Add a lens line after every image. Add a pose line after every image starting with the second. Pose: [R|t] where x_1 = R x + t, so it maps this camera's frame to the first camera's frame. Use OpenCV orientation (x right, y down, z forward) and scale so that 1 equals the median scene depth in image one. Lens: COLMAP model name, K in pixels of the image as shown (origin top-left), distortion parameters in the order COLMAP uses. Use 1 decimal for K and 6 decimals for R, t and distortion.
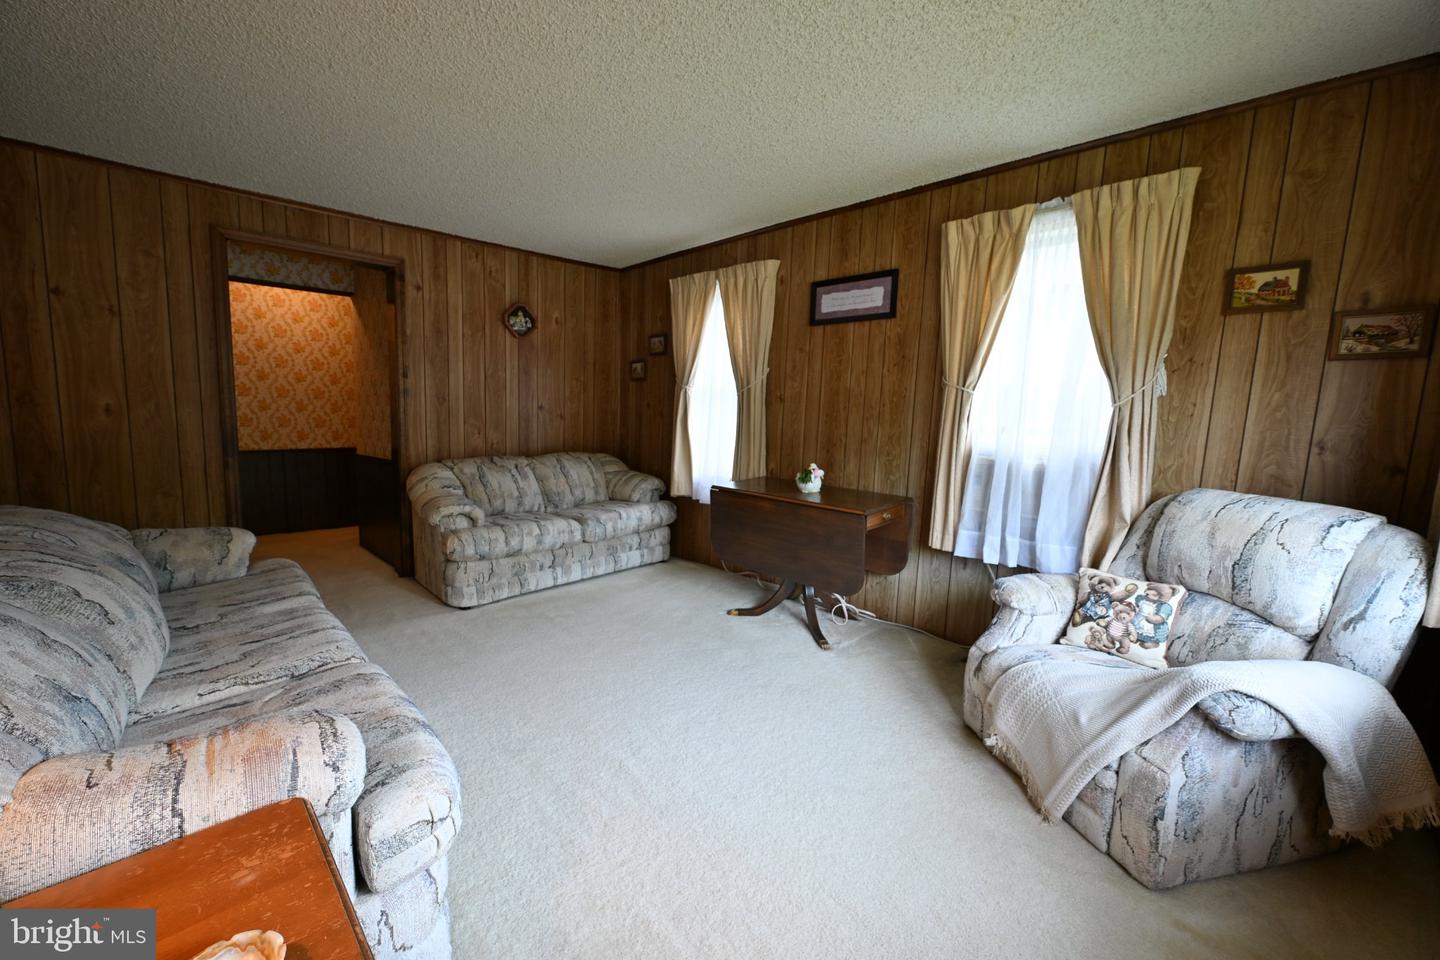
lens RADIAL K [[560.2, 0, 726.9], [0, 560.2, 482.0], [0, 0, 1]] dist [-0.000817, -0.000921]
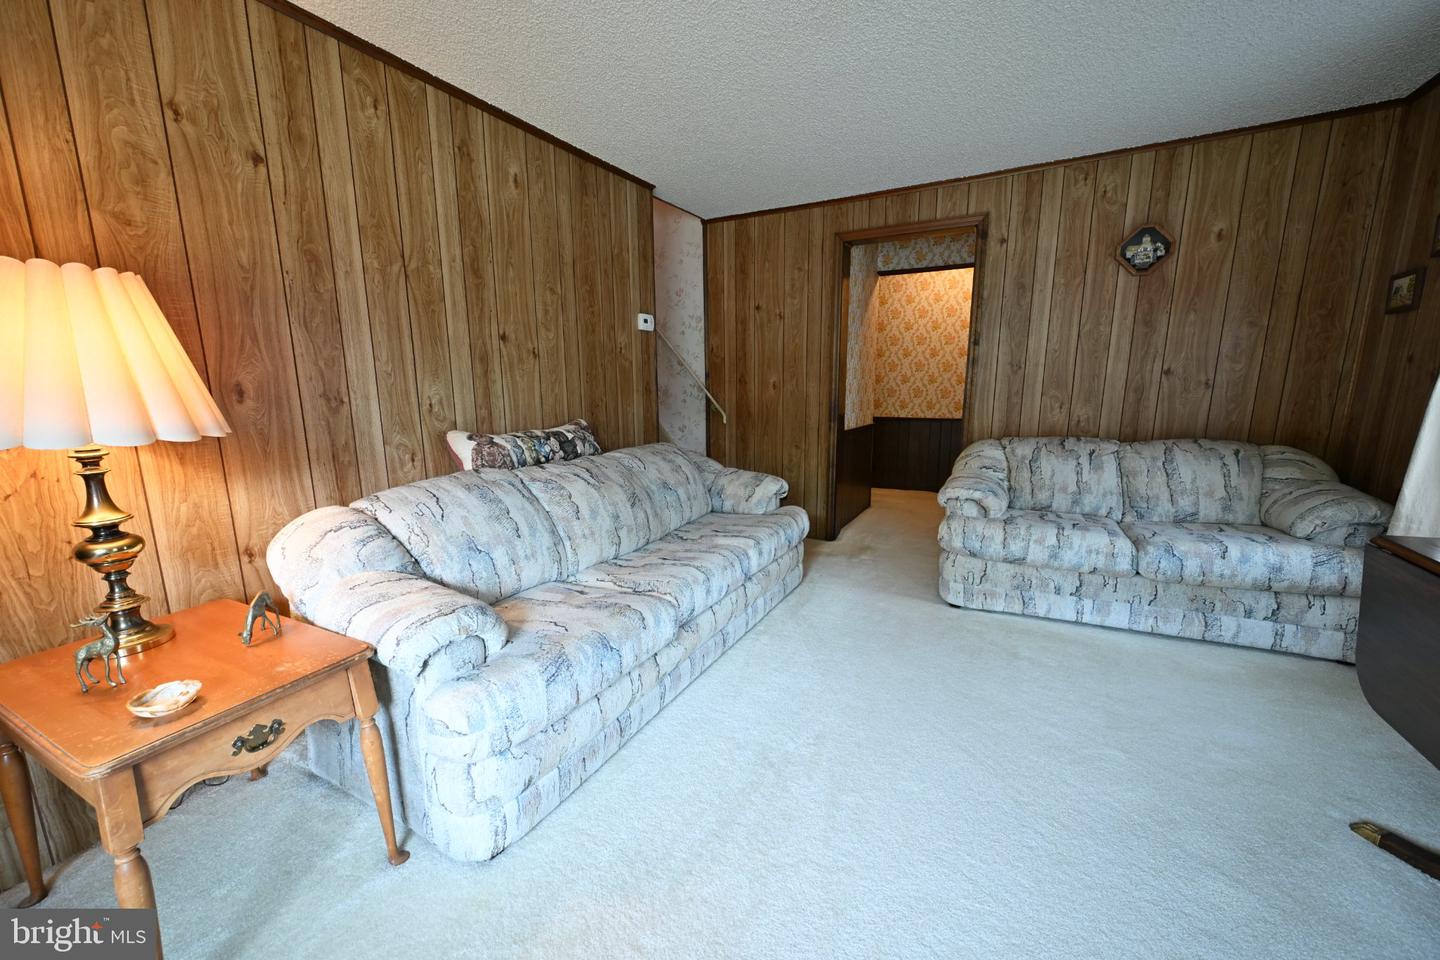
lens RADIAL K [[560.2, 0, 724.3], [0, 560.2, 478.8], [0, 0, 1]] dist [-0.000817, -0.000921]
pose [[0.305029, 0.141216, -0.941815, 0.203328], [-0.098932, 0.988293, 0.116143, -0.034606], [0.947190, 0.057749, 0.315429, 0.328030]]
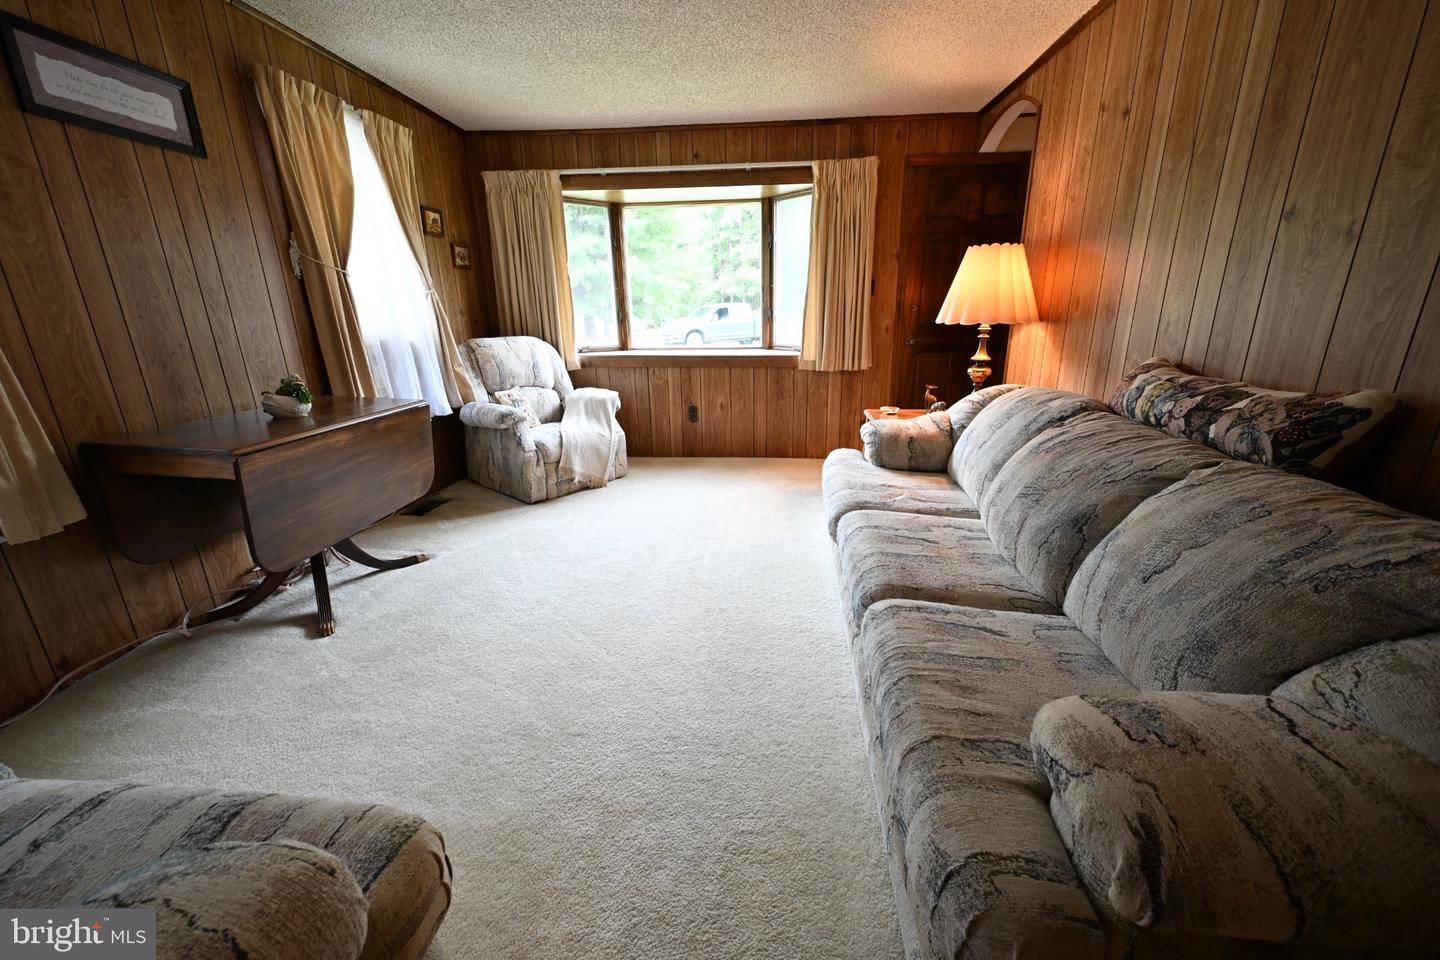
lens RADIAL K [[560.2, 0, 723.0], [0, 560.2, 480.7], [0, 0, 1]] dist [-0.000817, -0.000921]
pose [[-0.640105, -0.257992, 0.723675, -0.590211], [0.077409, 0.915482, 0.394841, -0.119093], [-0.764378, 0.308759, -0.566034, 0.821284]]
